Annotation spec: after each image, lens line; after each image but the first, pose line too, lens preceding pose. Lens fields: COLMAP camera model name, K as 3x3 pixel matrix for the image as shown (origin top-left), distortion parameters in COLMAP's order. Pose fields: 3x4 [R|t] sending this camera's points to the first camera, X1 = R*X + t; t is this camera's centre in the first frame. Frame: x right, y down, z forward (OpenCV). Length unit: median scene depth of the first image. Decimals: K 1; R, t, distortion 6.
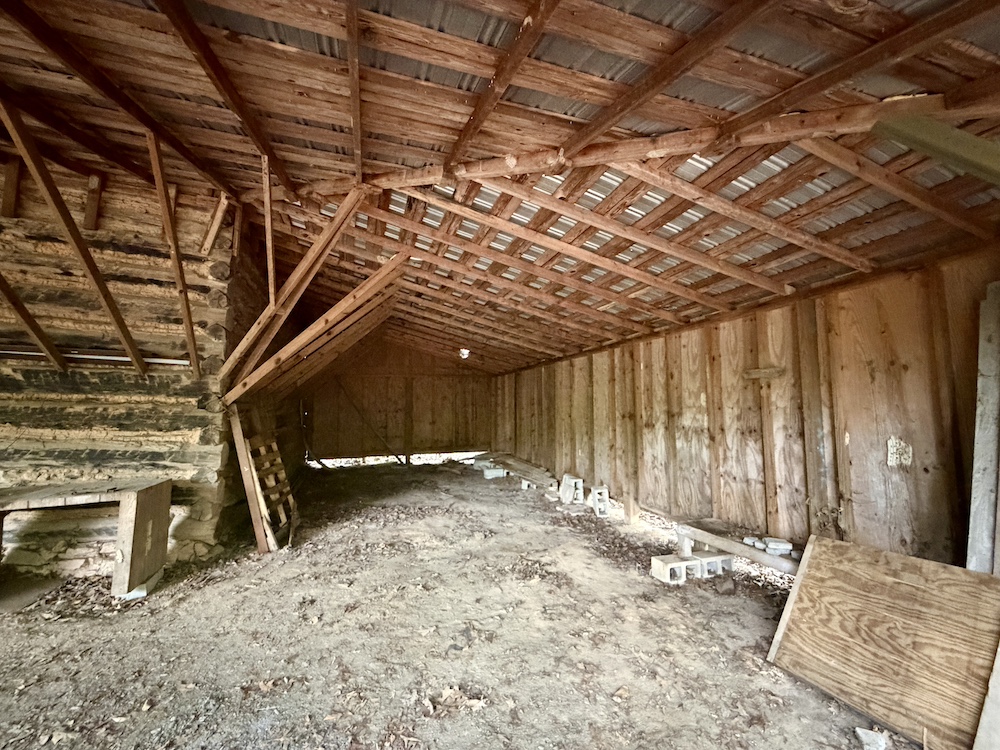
lens RADIAL K [[399.2, 0, 500.9], [0, 399.2, 371.9], [0, 0, 1]] dist [-0.000960, 0.000296]
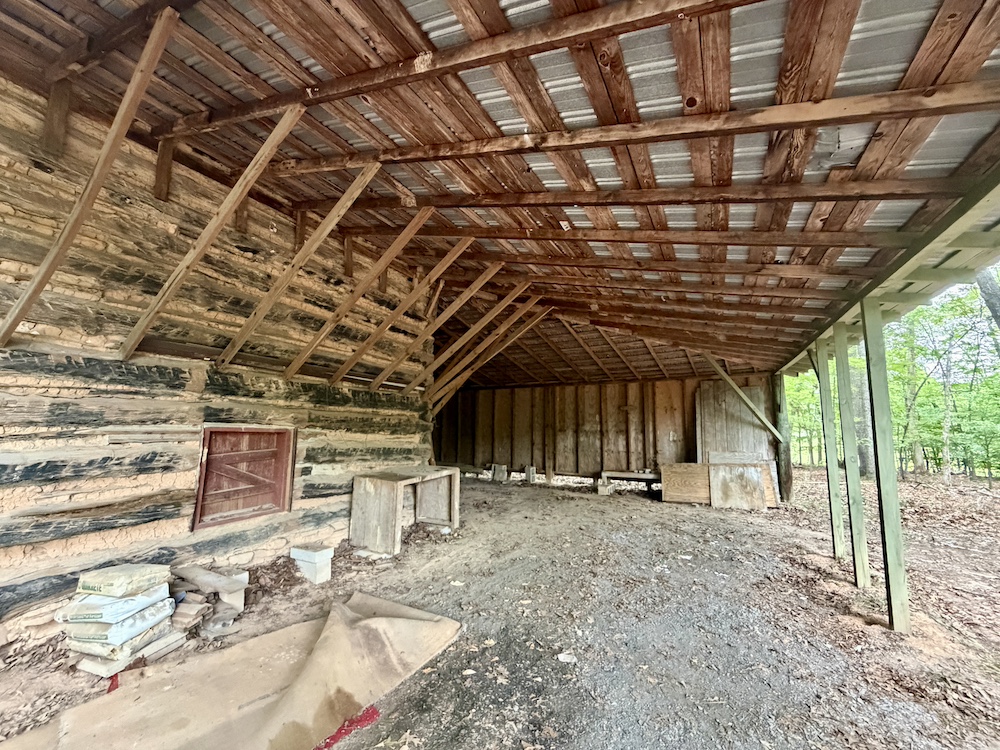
lens RADIAL K [[399.2, 0, 498.7], [0, 399.2, 374.8], [0, 0, 1]] dist [-0.000960, 0.000296]
pose [[0.742762, 0.085306, 0.664099, -1.556916], [-0.067604, 0.996337, -0.052372, -0.016834], [-0.666134, -0.005996, 0.745808, -0.314928]]
